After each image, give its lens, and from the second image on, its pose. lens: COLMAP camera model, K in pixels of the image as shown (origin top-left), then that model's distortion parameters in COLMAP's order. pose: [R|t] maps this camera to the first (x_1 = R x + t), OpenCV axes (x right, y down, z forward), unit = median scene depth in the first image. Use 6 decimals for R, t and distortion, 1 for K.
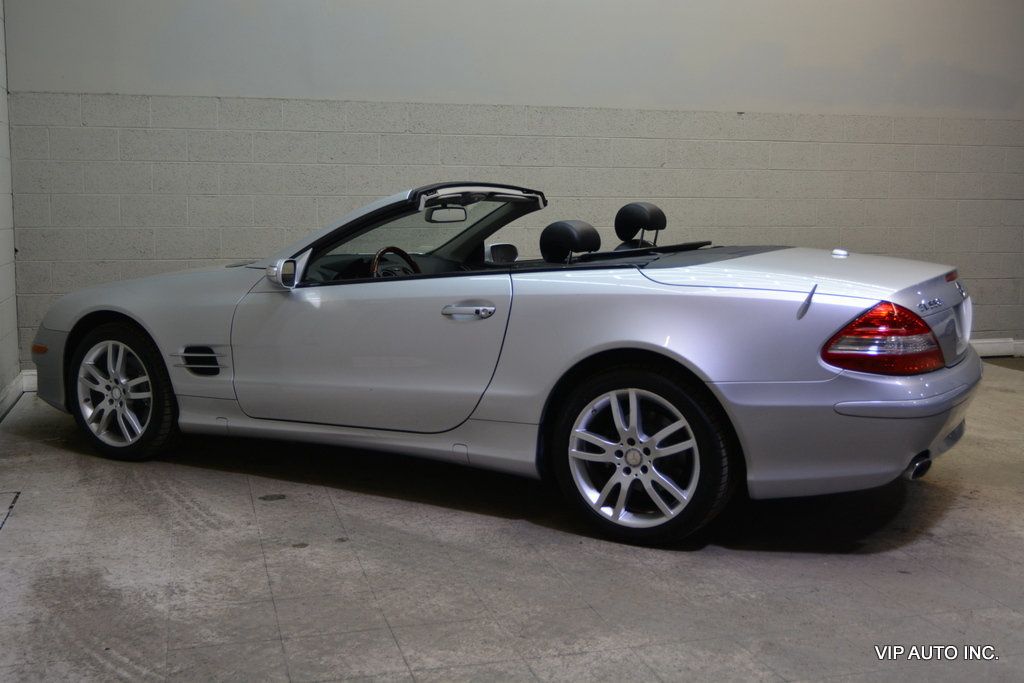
lens RADIAL K [[1110.8, 0, 507.9], [0, 1110.8, 340.1], [0, 0, 1]] dist [-0.005170, 0.005218]
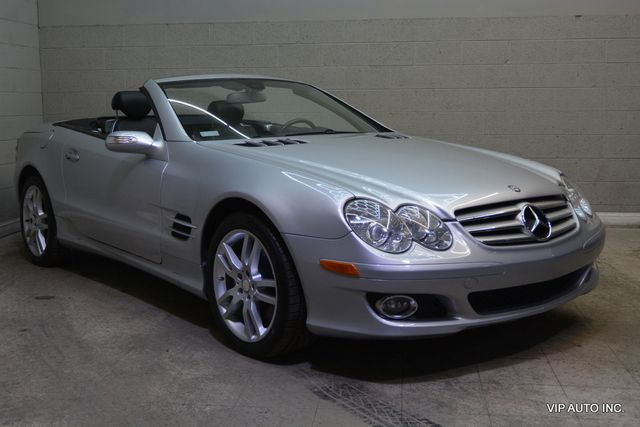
lens RADIAL K [[775.1, 0, 317.8], [0, 775.1, 213.6], [0, 0, 1]] dist [-0.012462, -0.009751]
pose [[0.926307, 0.039539, -0.374689, 0.521086], [-0.034219, 0.999197, 0.020845, 0.001052], [0.375213, -0.006488, 0.926916, 0.232149]]
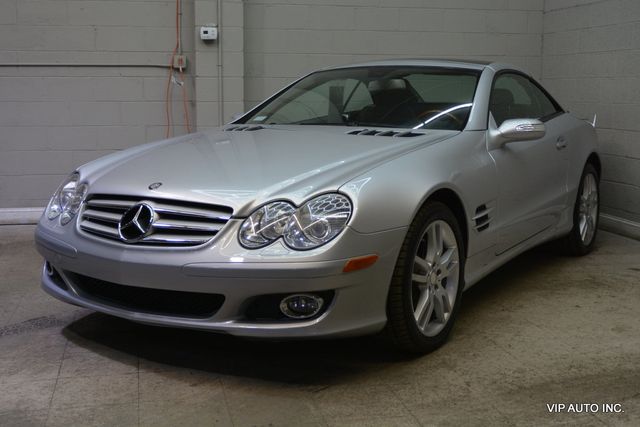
lens RADIAL K [[831.6, 0, 320.2], [0, 831.6, 213.9], [0, 0, 1]] dist [-0.004414, 0.008752]
pose [[-0.057753, 0.141722, -0.988220, 1.198085], [-0.132673, 0.980003, 0.148297, -0.127850], [0.989476, 0.139675, -0.037795, 1.243164]]
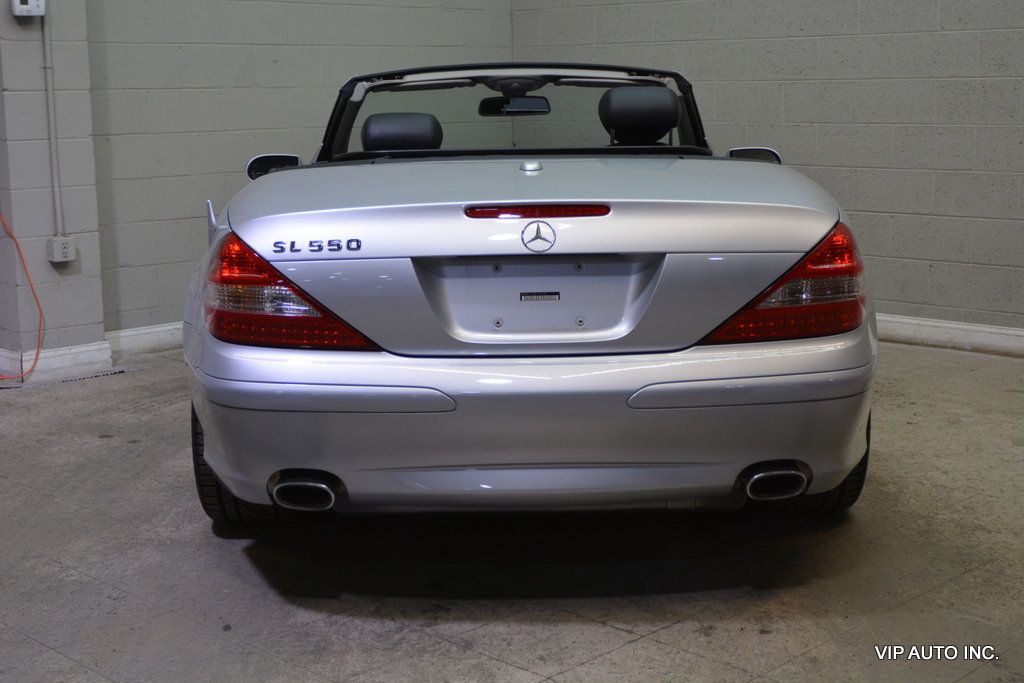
lens RADIAL K [[1458.1, 0, 512.7], [0, 1458.1, 339.6], [0, 0, 1]] dist [-0.006172, -0.020556]
pose [[0.499429, 0.135520, -0.855690, 1.054785], [-0.096132, 0.990259, 0.100725, -0.066407], [0.861005, 0.031954, 0.507592, 0.605852]]
